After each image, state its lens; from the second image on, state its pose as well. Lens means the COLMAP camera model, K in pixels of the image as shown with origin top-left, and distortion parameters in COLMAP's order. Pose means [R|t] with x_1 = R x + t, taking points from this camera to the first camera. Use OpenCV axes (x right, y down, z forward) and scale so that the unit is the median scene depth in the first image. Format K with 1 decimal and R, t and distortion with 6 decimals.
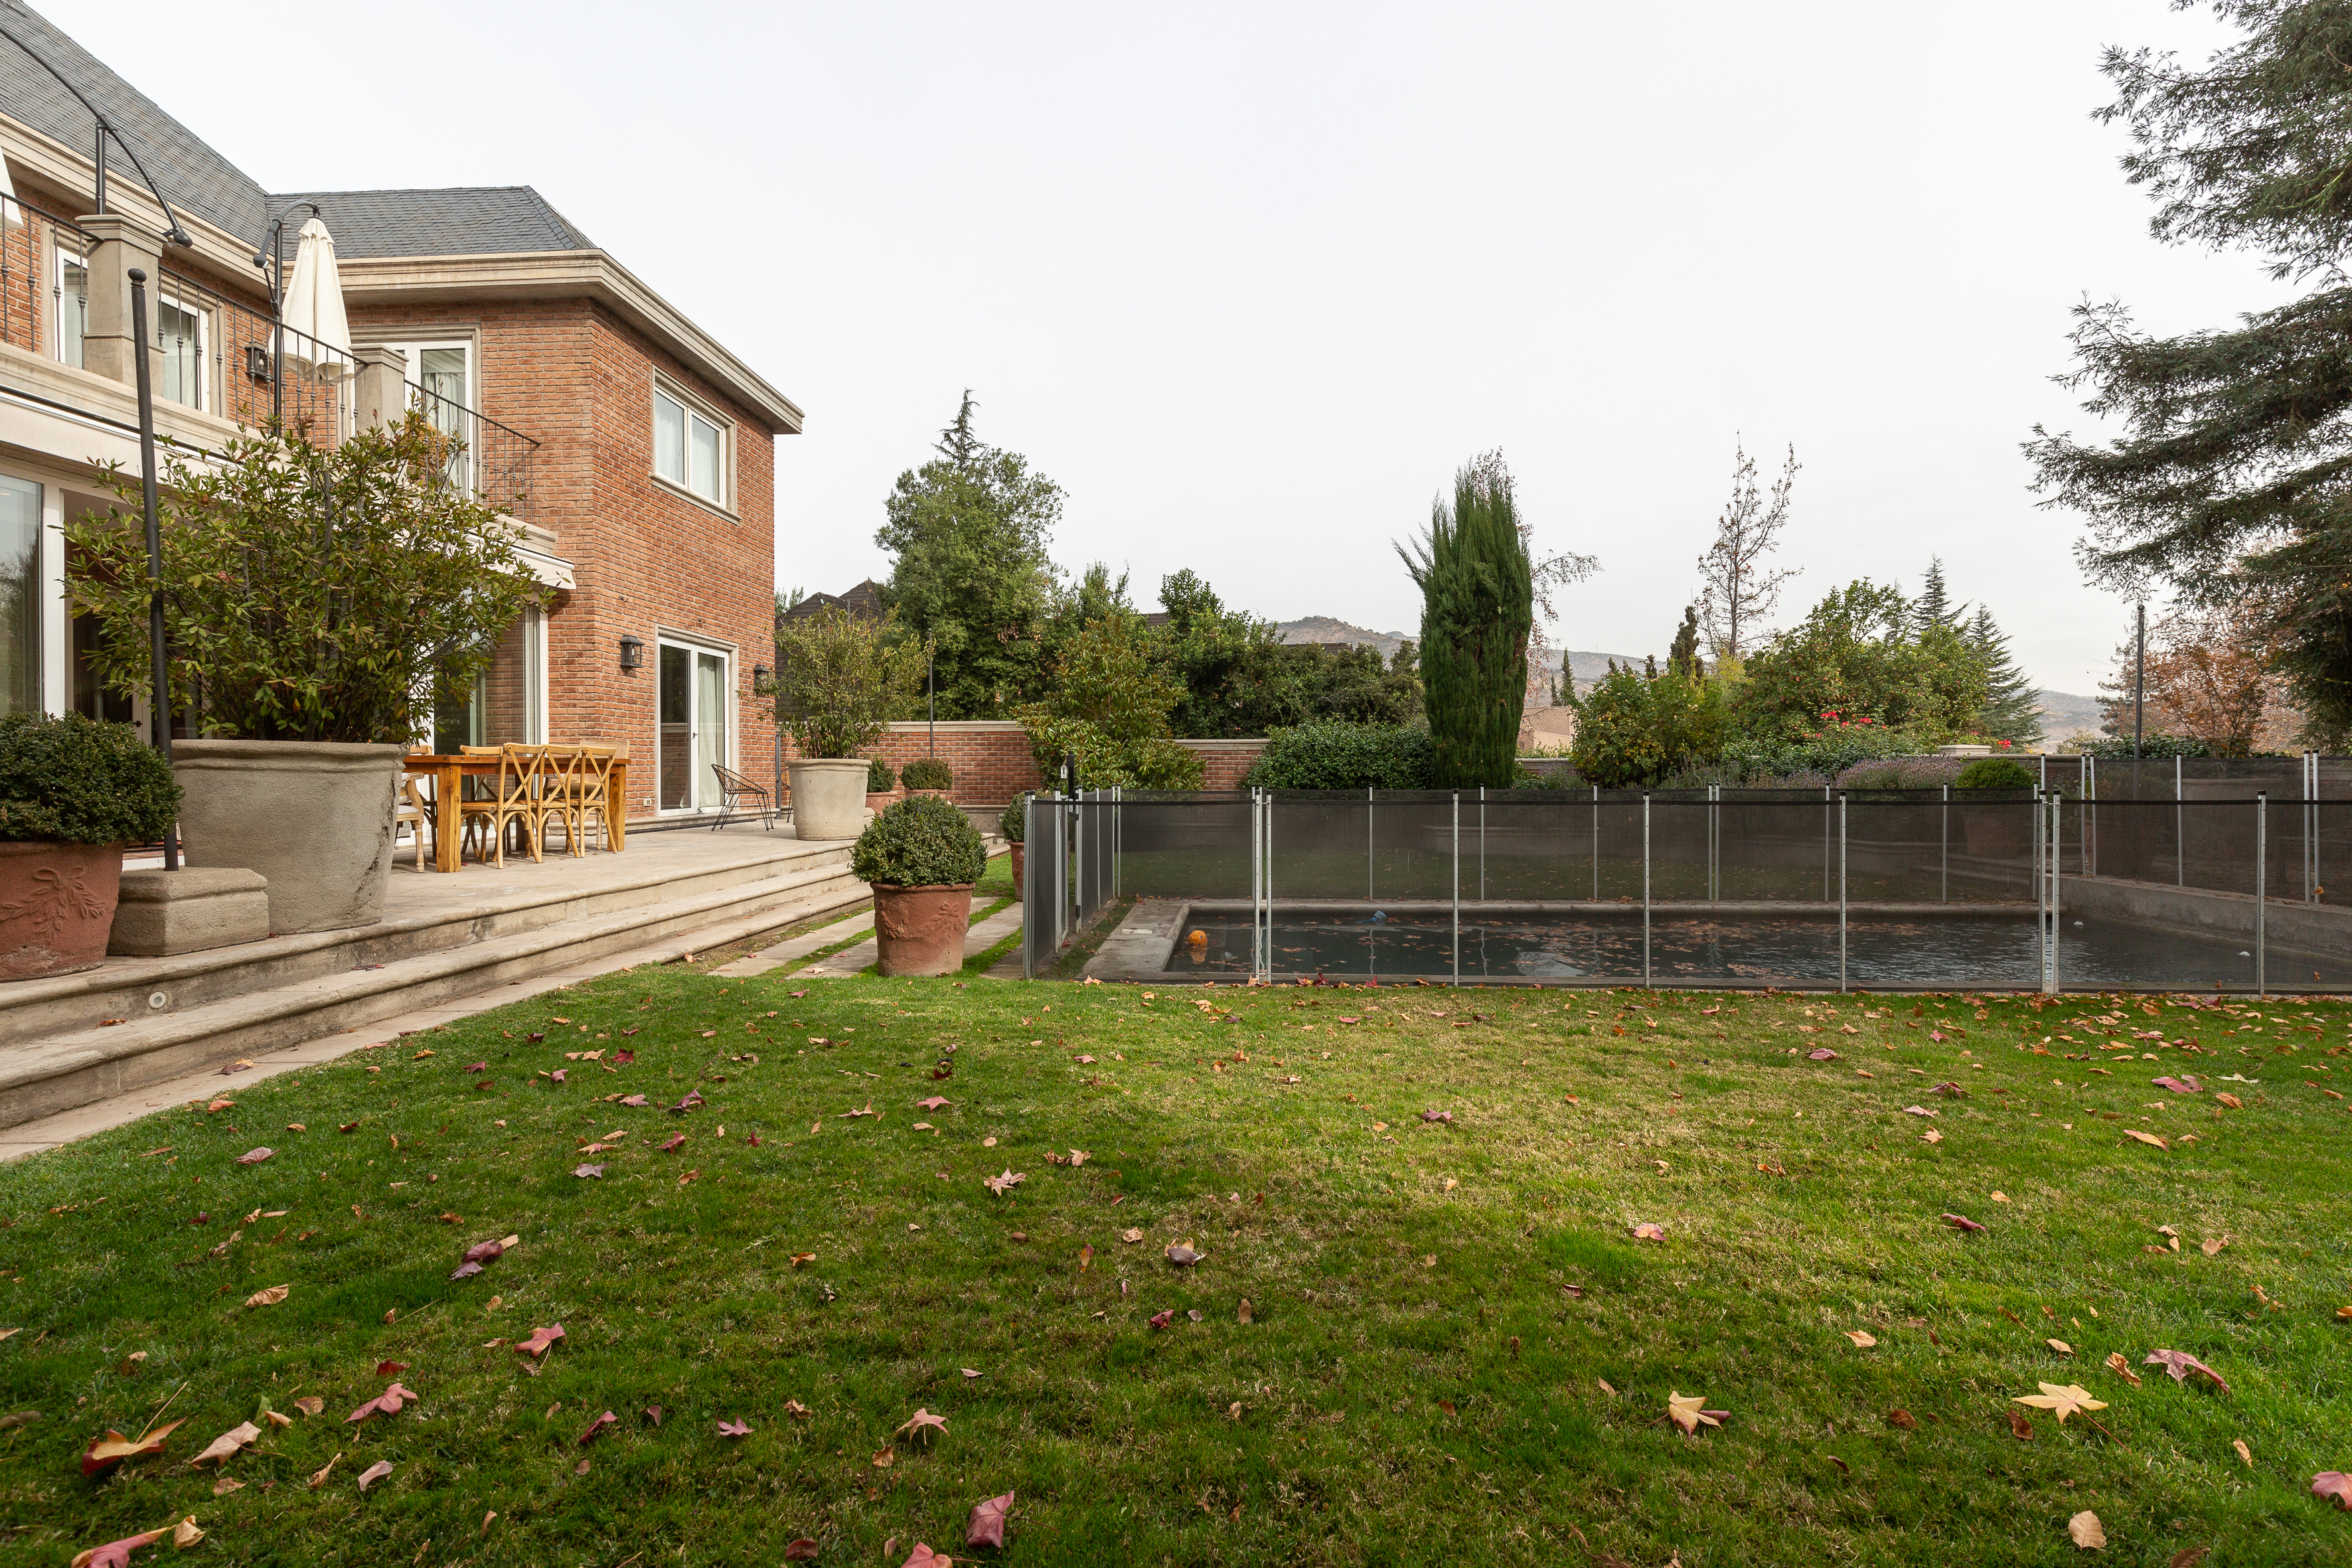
lens RADIAL K [[1066.2, 0, 1176.7], [0, 1066.2, 780.7], [0, 0, 1]] dist [0.009276, -0.000685]
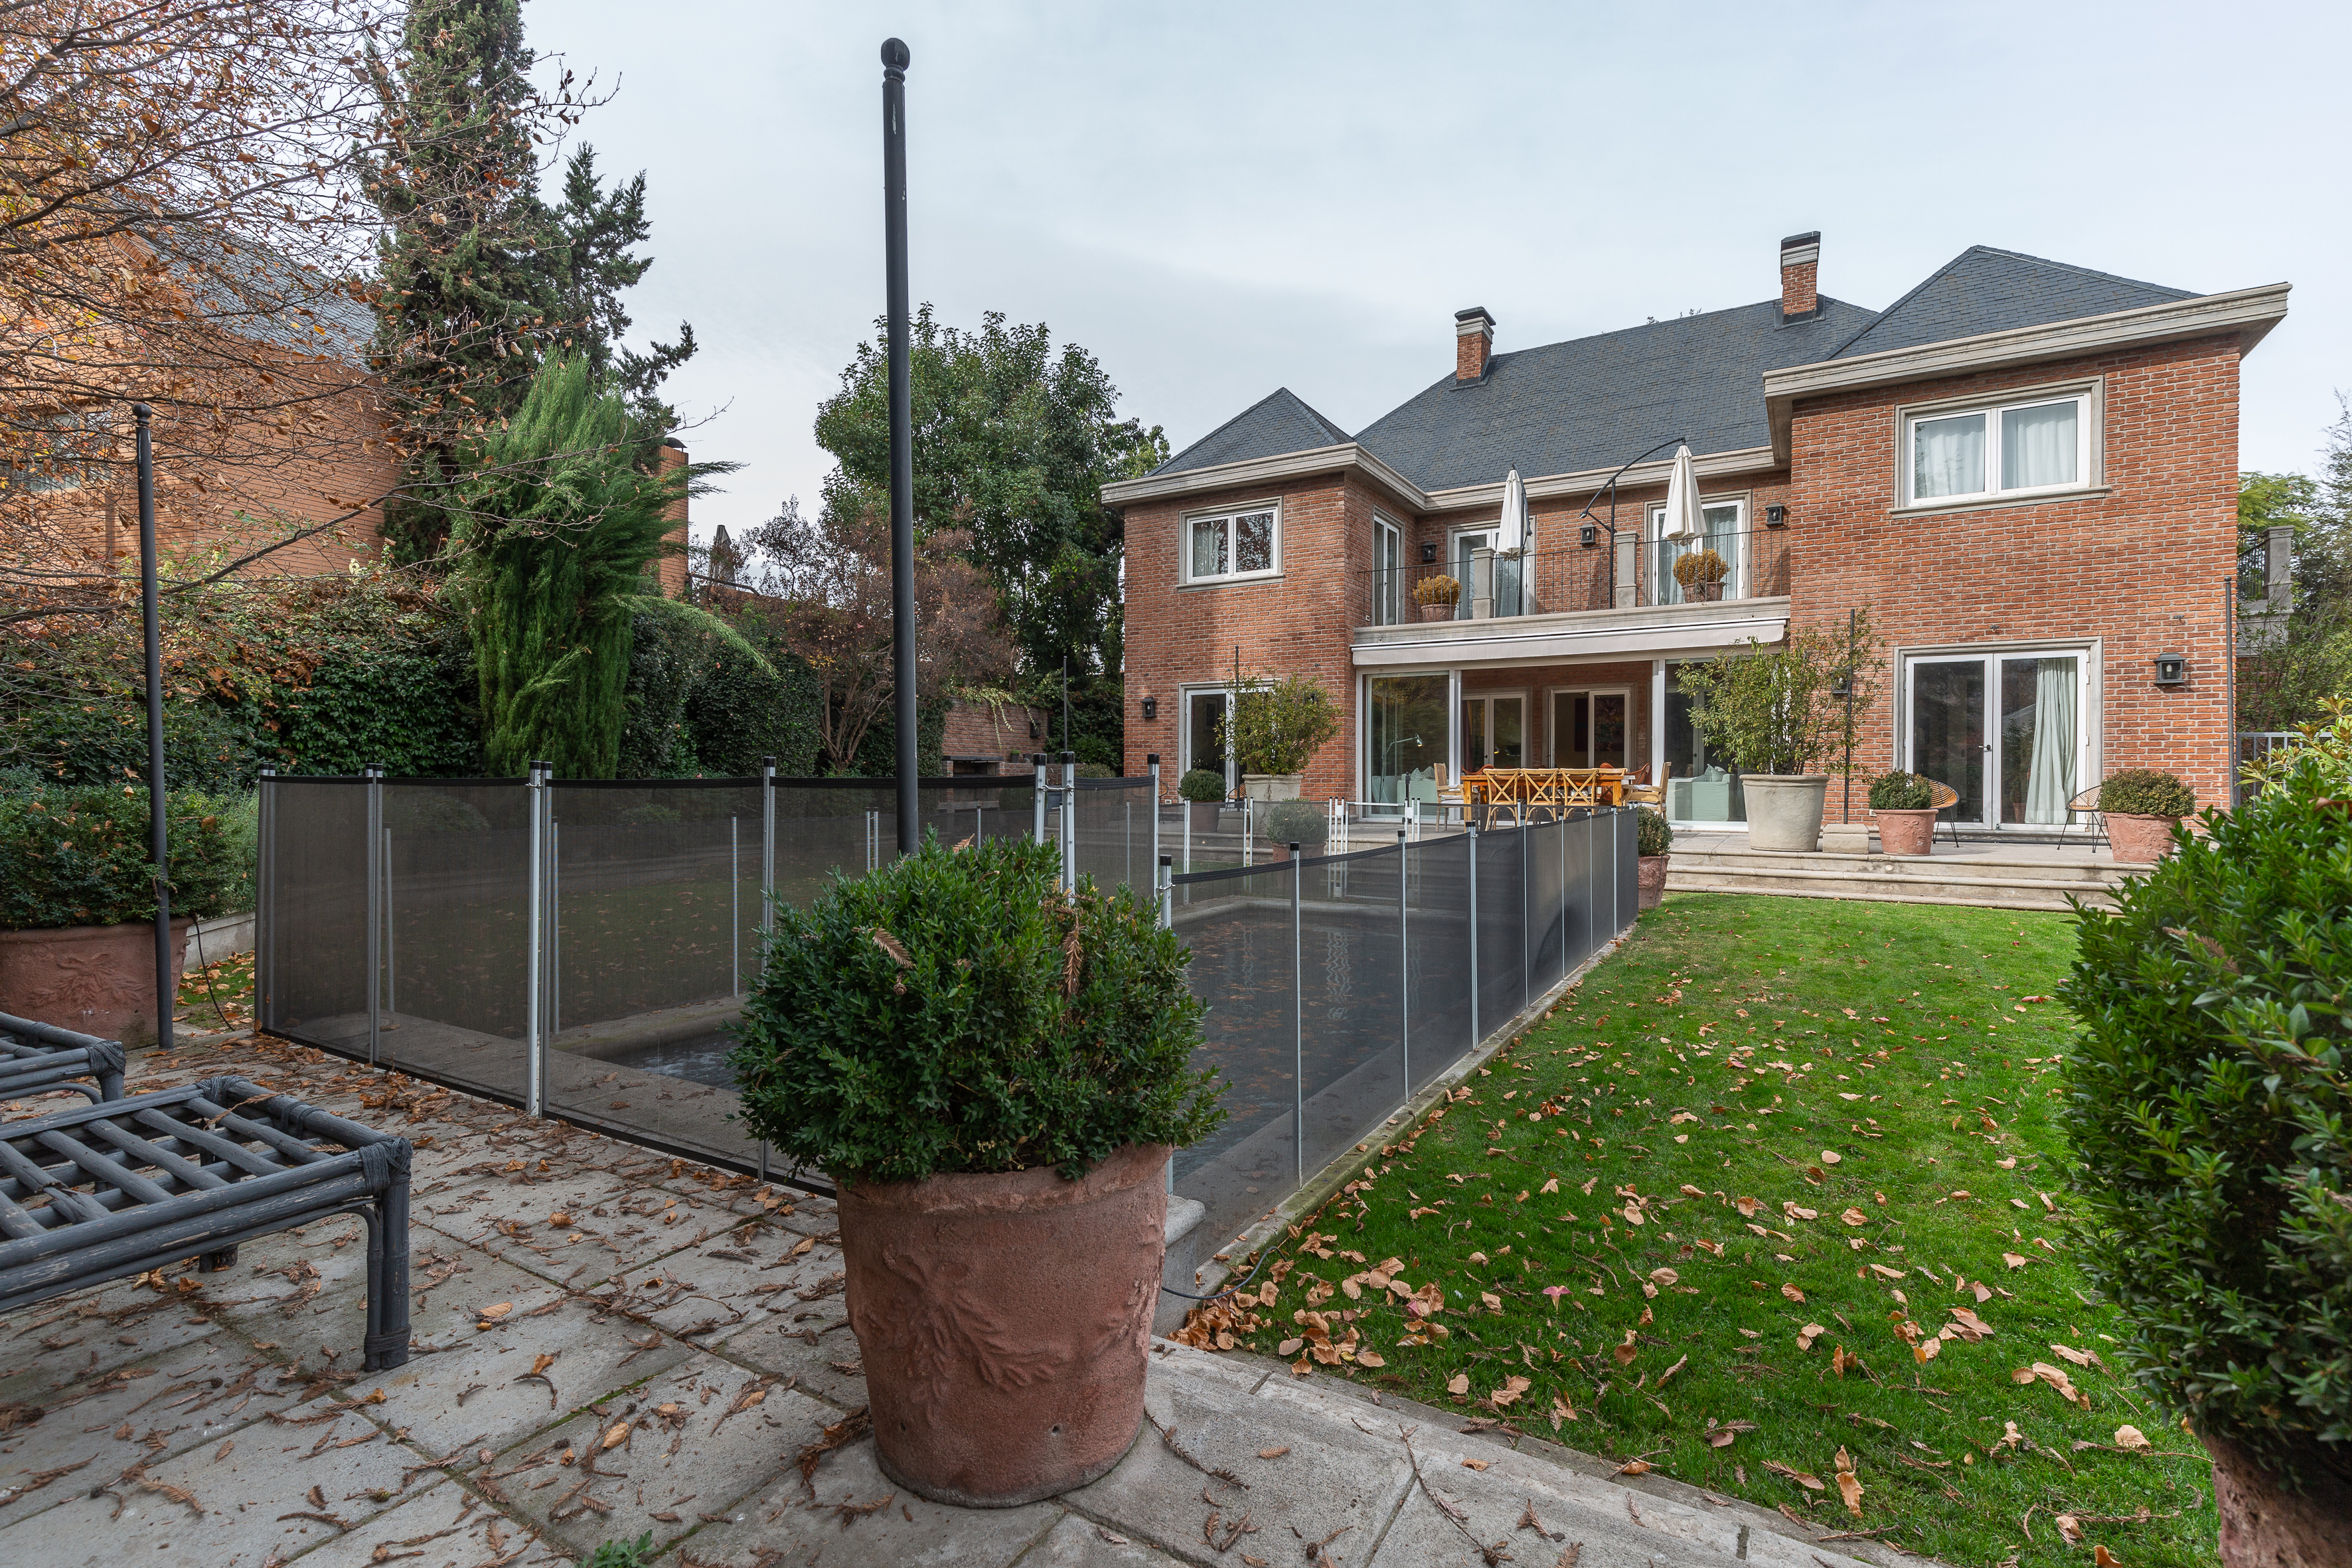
lens RADIAL K [[1066.2, 0, 1176.7], [0, 1066.2, 784.4], [0, 0, 1]] dist [0.009276, -0.000685]
pose [[-0.451093, 0.002263, -0.892474, 0.716608], [-0.004767, 0.999976, 0.004945, -0.010005], [0.892464, 0.006485, -0.451072, 0.745349]]
